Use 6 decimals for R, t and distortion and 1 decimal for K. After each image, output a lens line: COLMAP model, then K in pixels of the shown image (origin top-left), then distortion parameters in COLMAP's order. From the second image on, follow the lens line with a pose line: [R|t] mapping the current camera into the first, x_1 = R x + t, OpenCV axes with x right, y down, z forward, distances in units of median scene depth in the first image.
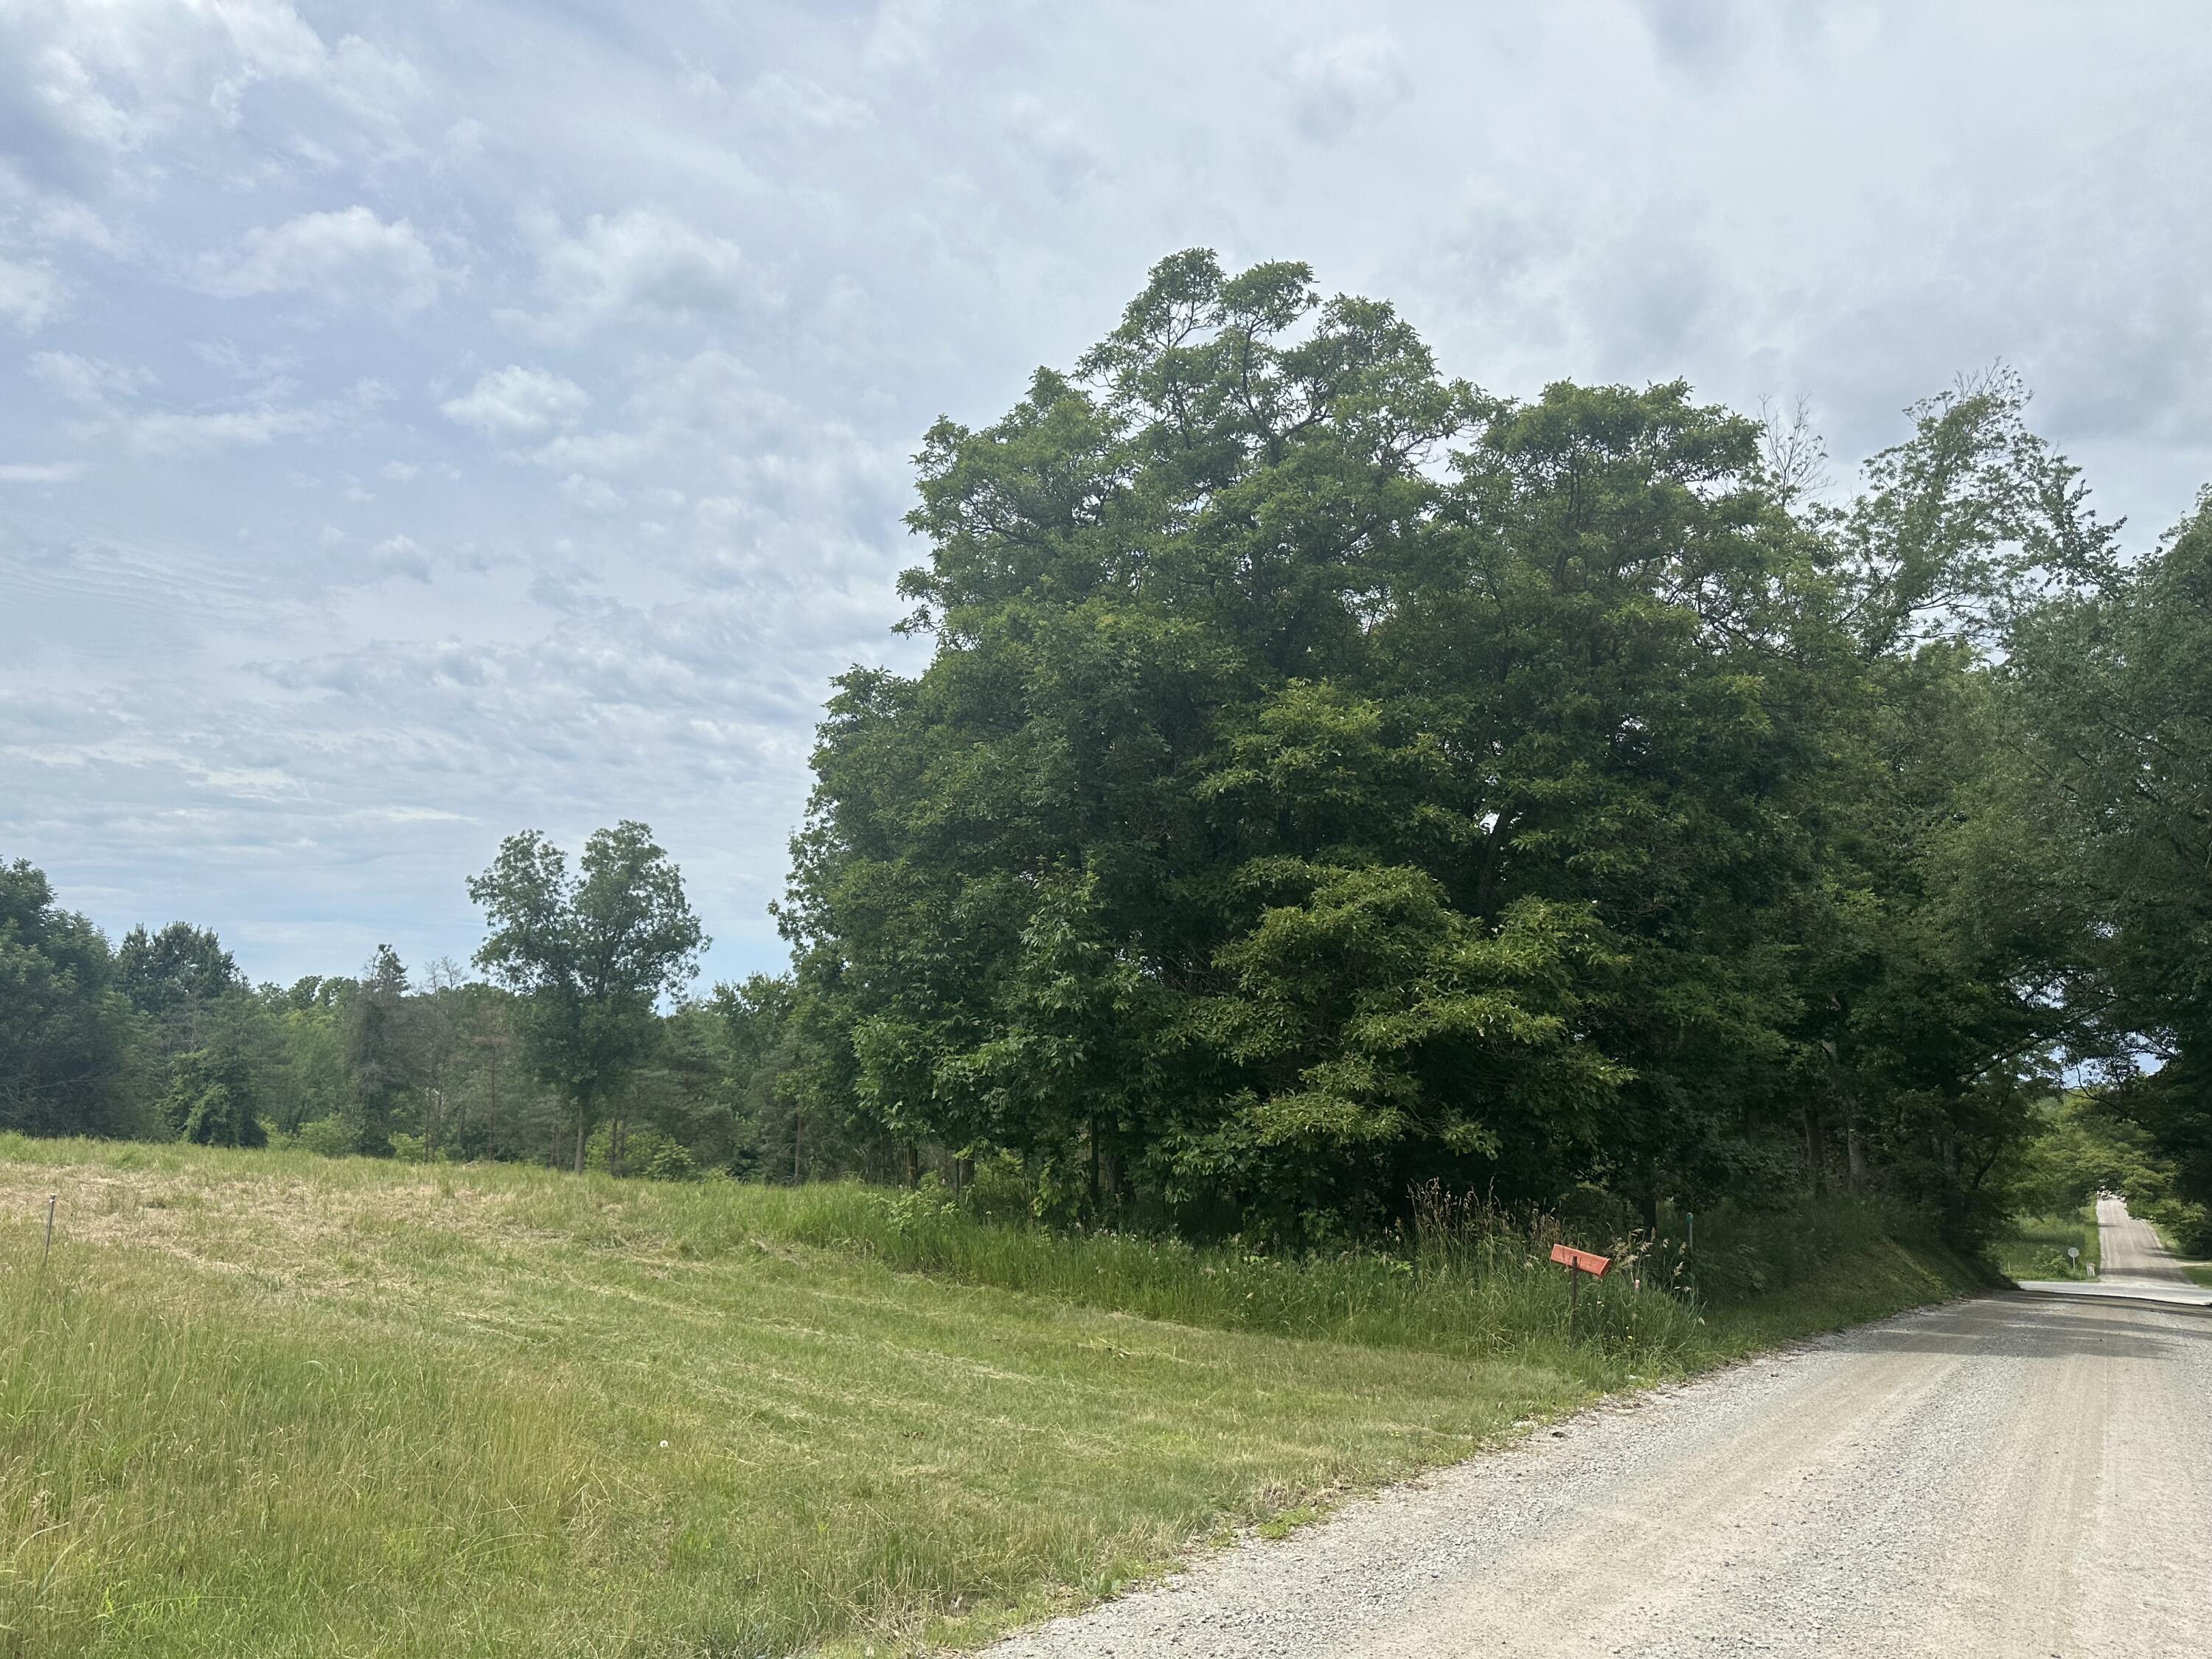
lens RADIAL K [[1616.0, 0, 1294.0], [0, 1616.0, 790.3], [0, 0, 1]] dist [-0.035376, -0.008609]
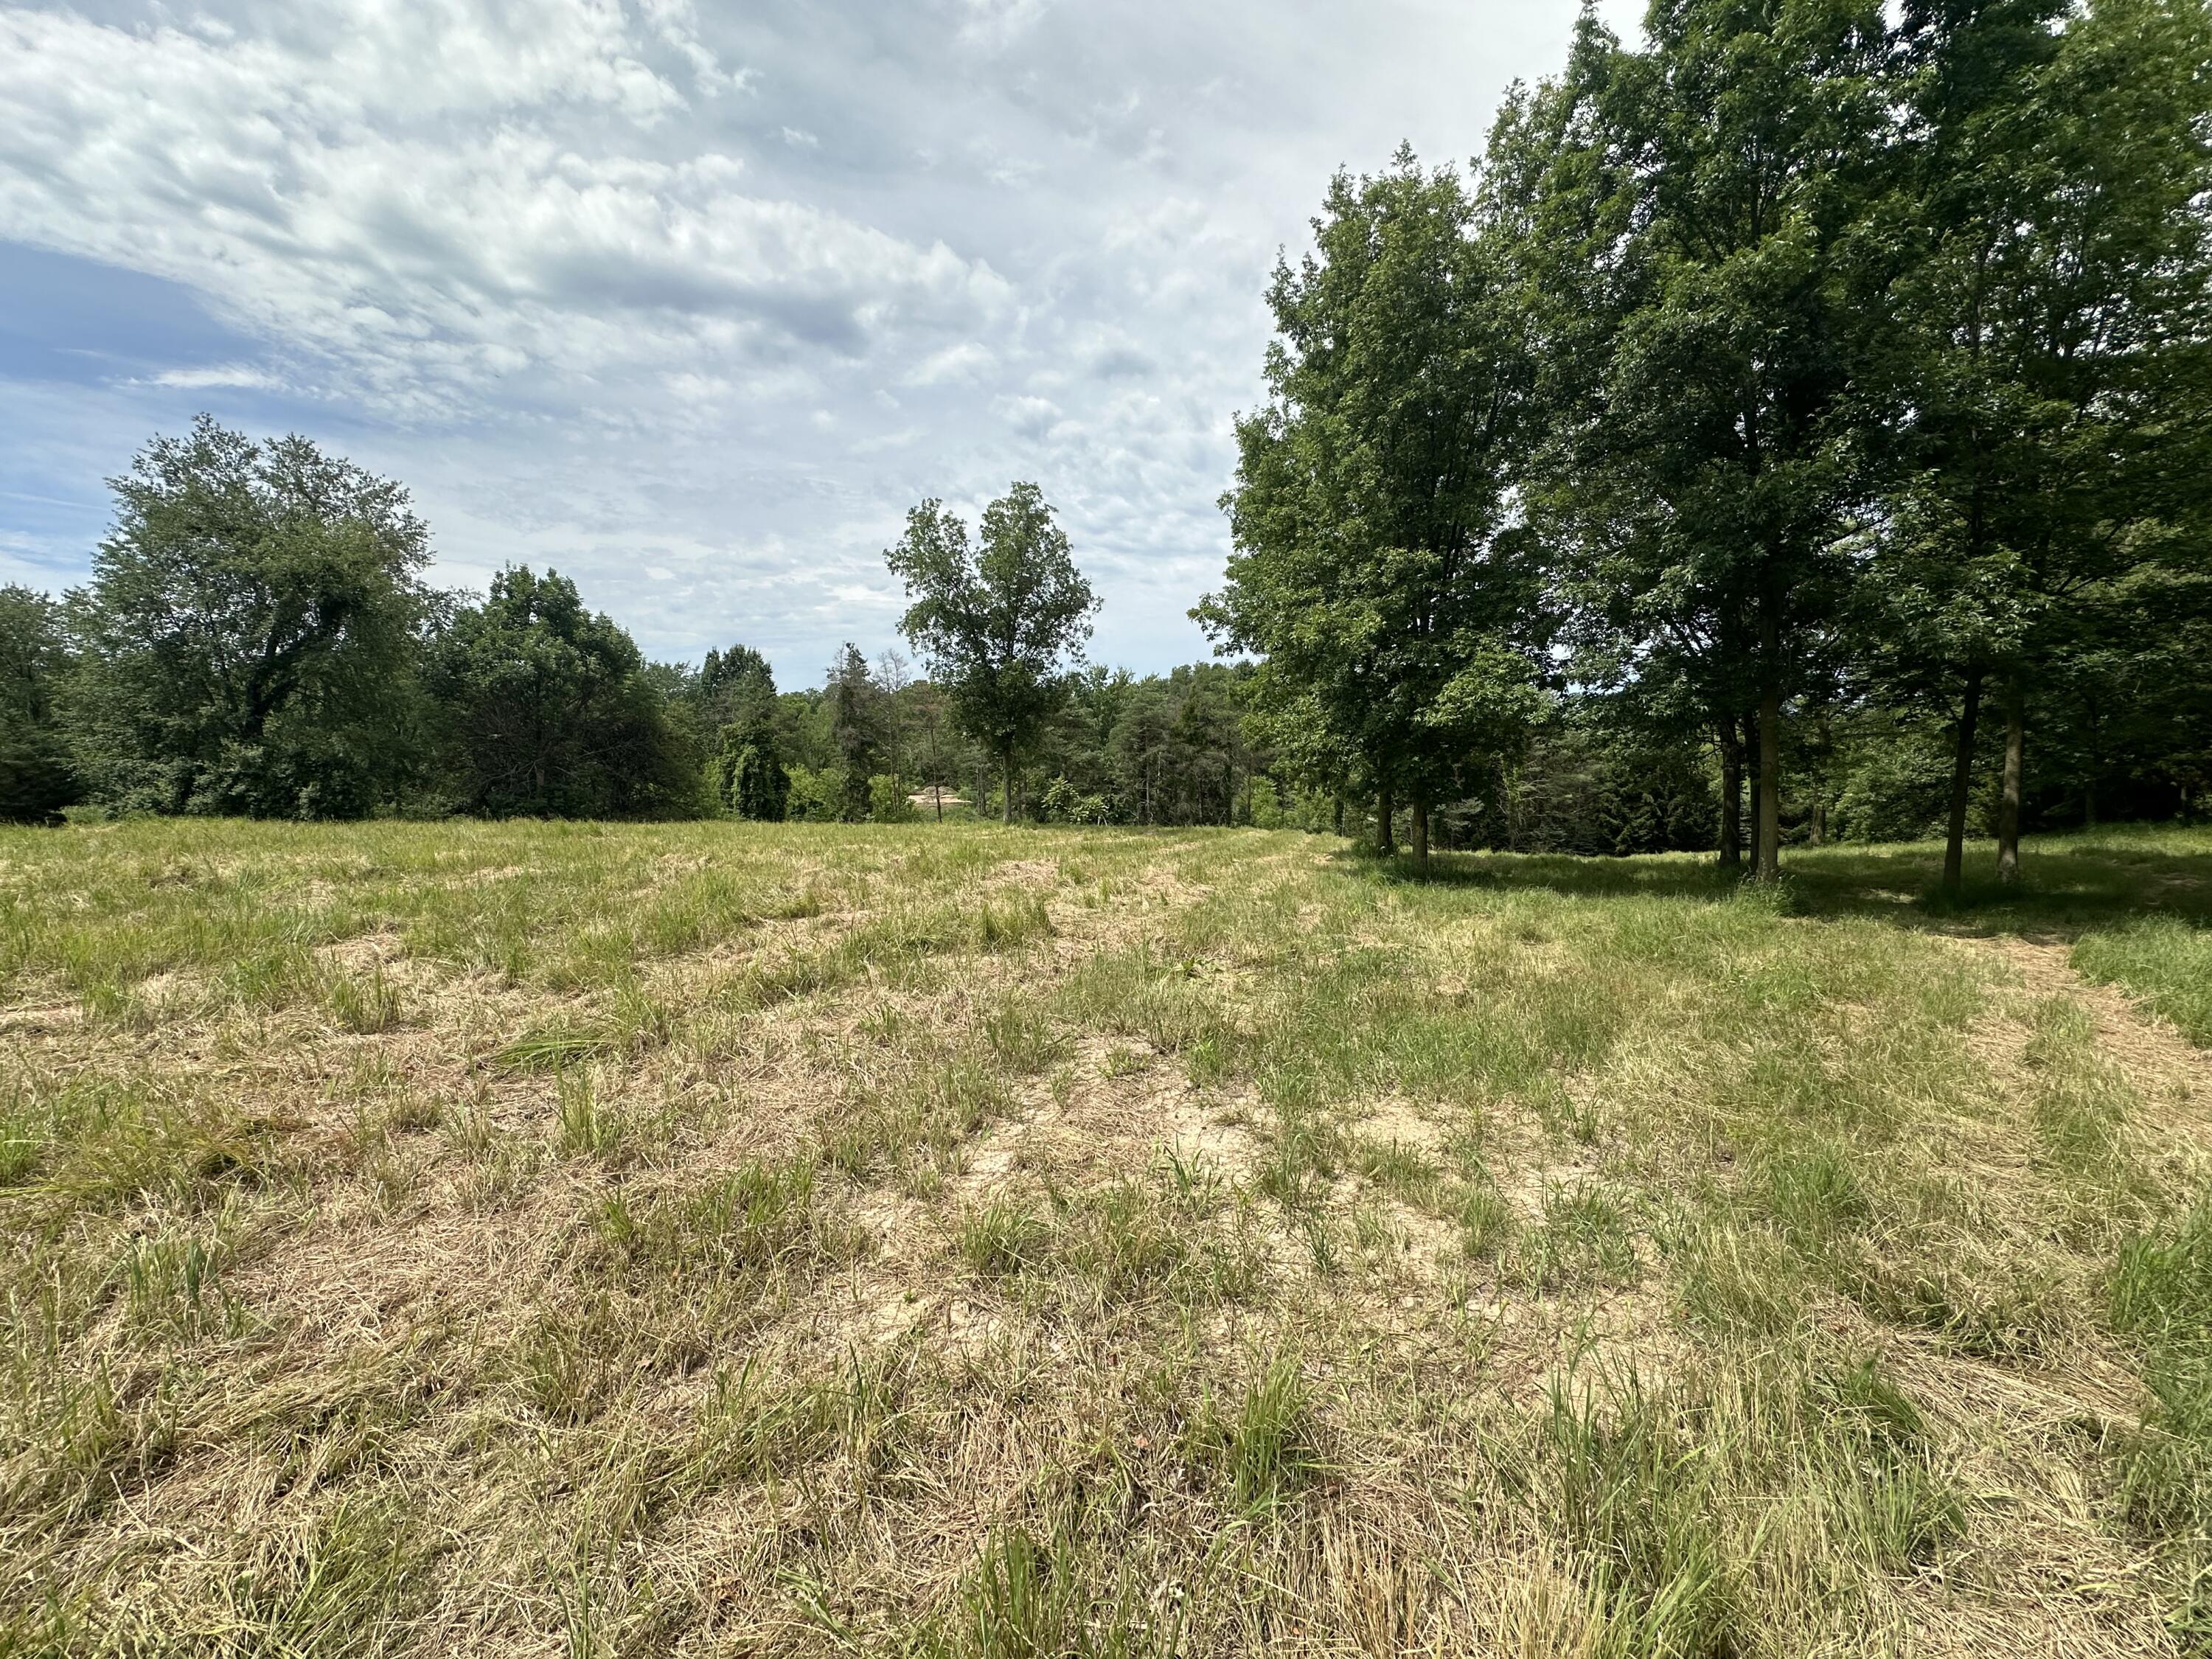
lens RADIAL K [[883.8, 0, 1094.0], [0, 883.8, 833.6], [0, 0, 1]] dist [-0.001028, 0.000730]
pose [[0.959968, 0.012202, -0.279843, -0.202288], [0.068555, 0.958432, 0.276962, 0.078598], [0.271590, -0.285060, 0.919228, 0.417203]]
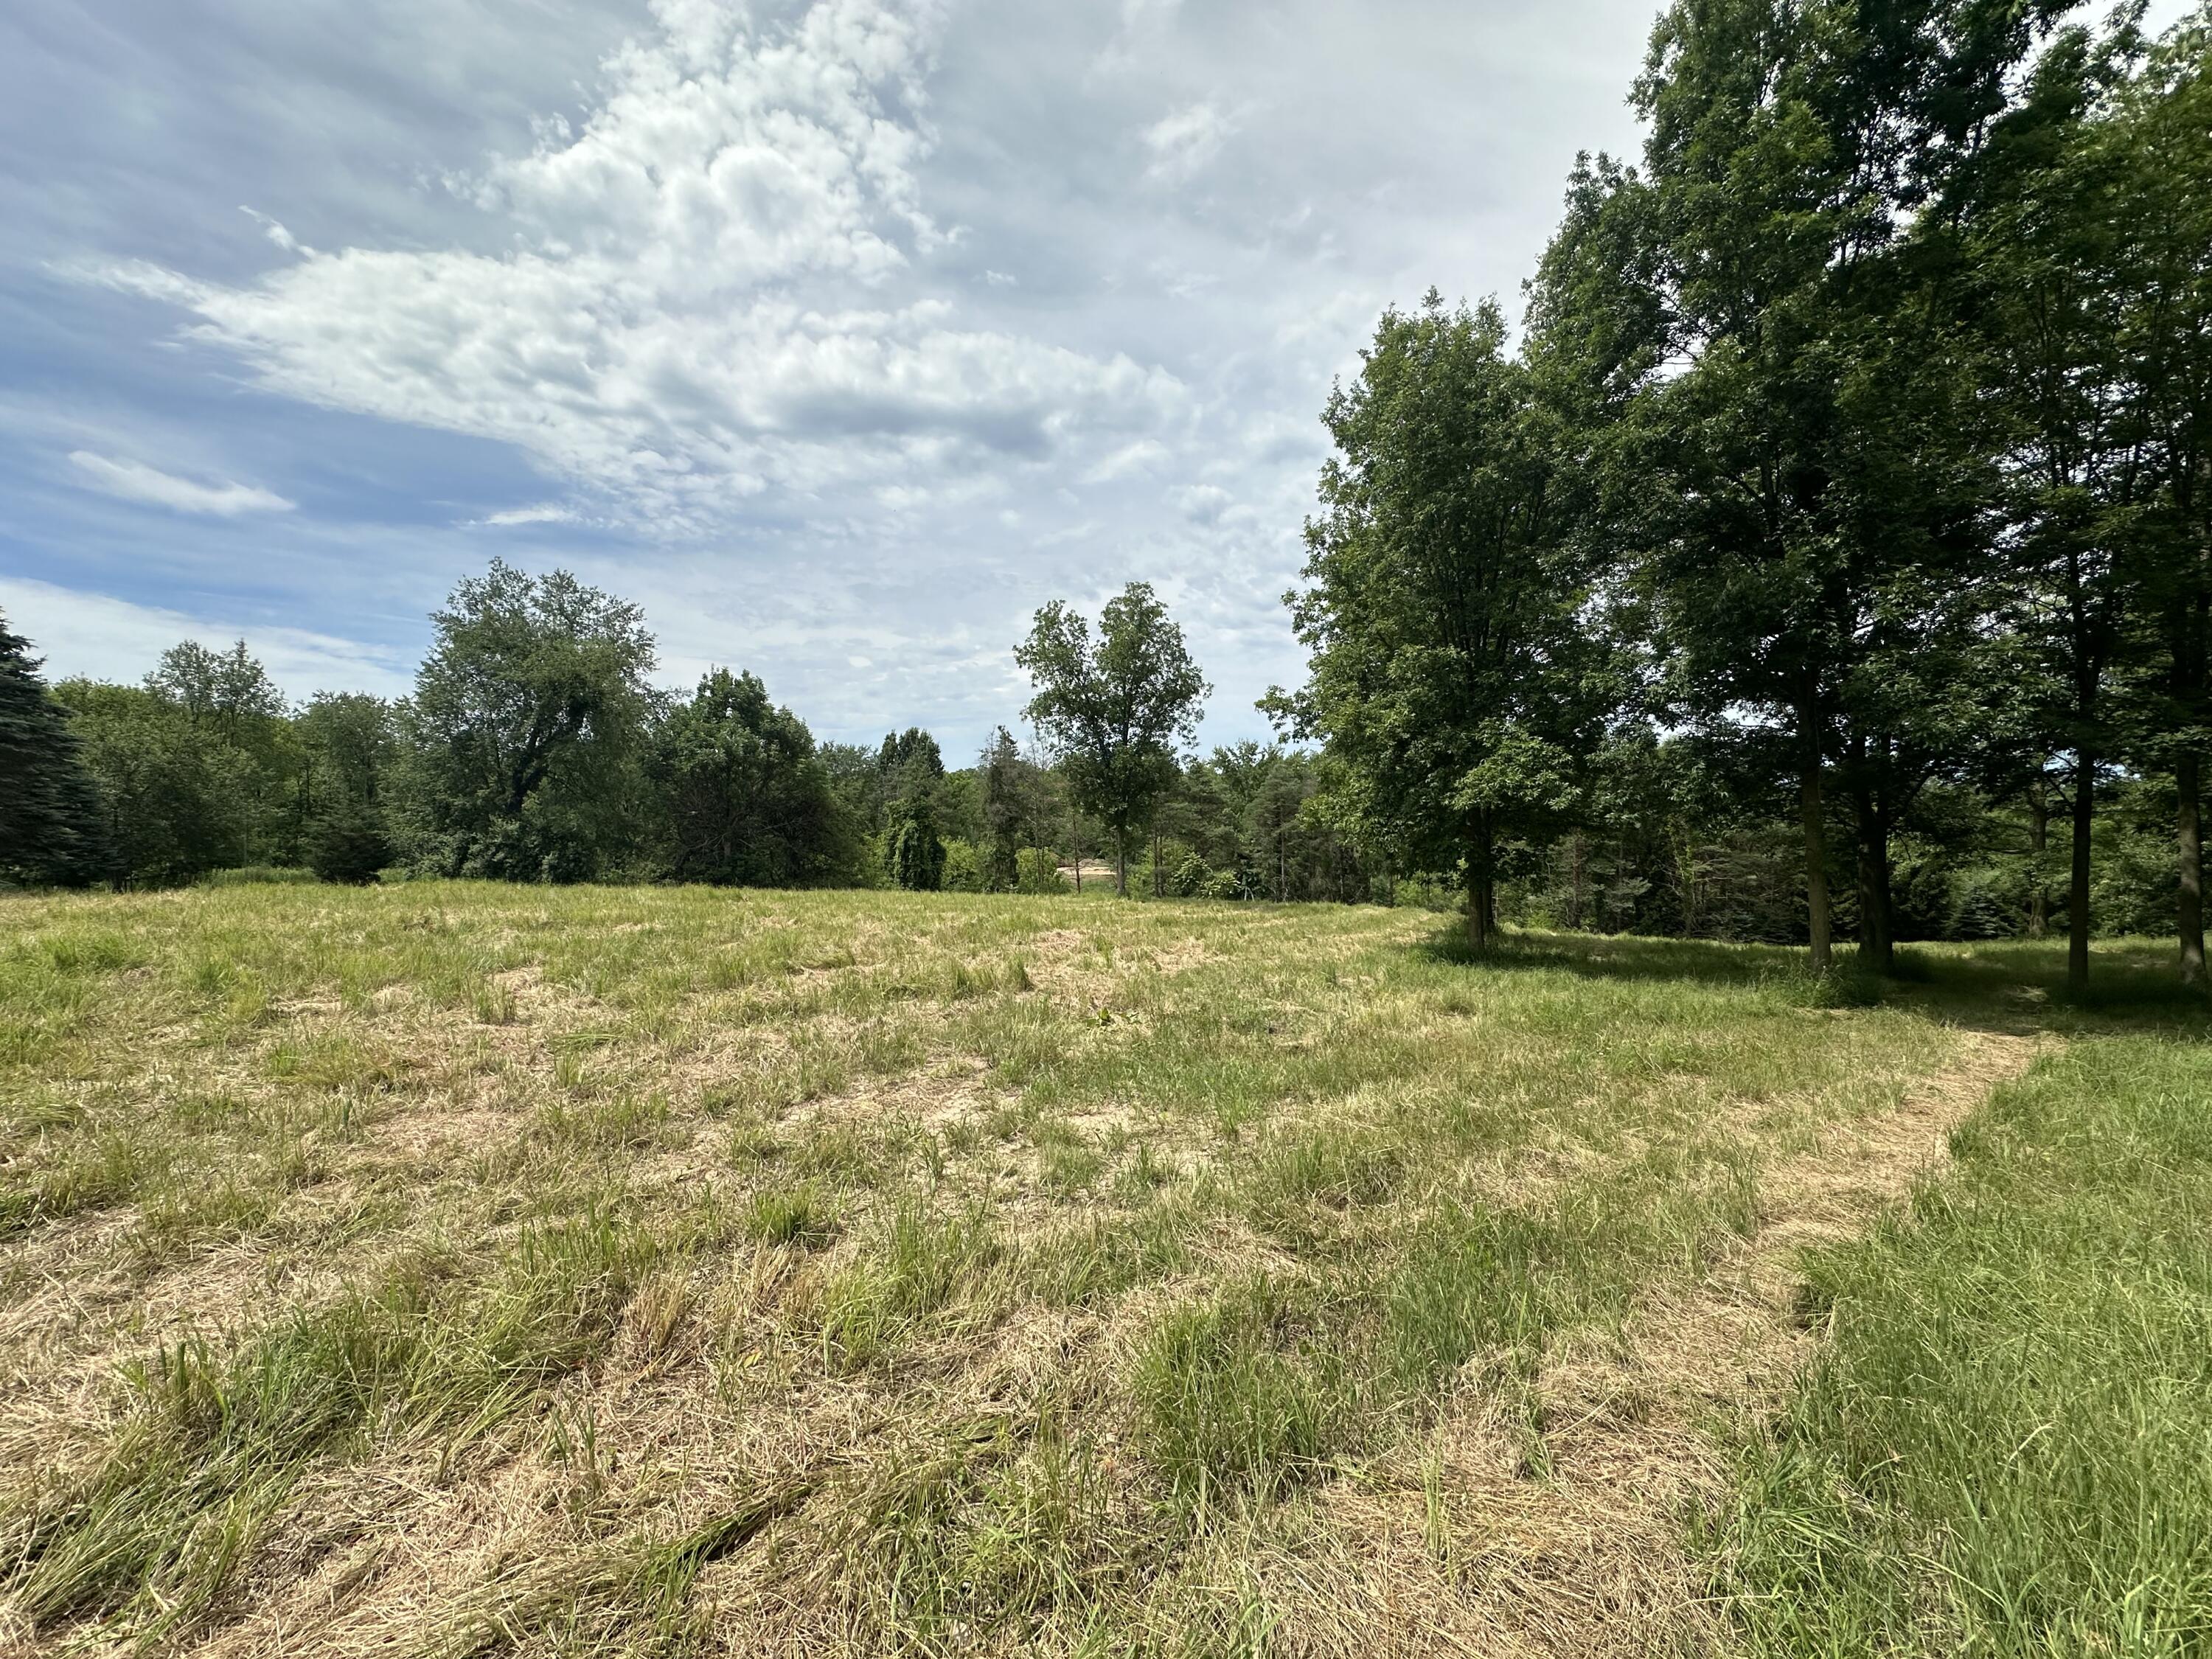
lens RADIAL K [[883.8, 0, 1101.7], [0, 883.8, 812.3], [0, 0, 1]] dist [-0.001028, 0.000730]
pose [[0.892107, -0.016780, -0.451513, -0.153697], [0.098861, 0.982345, 0.158822, 0.073864], [0.440876, -0.186323, 0.878016, 0.406594]]
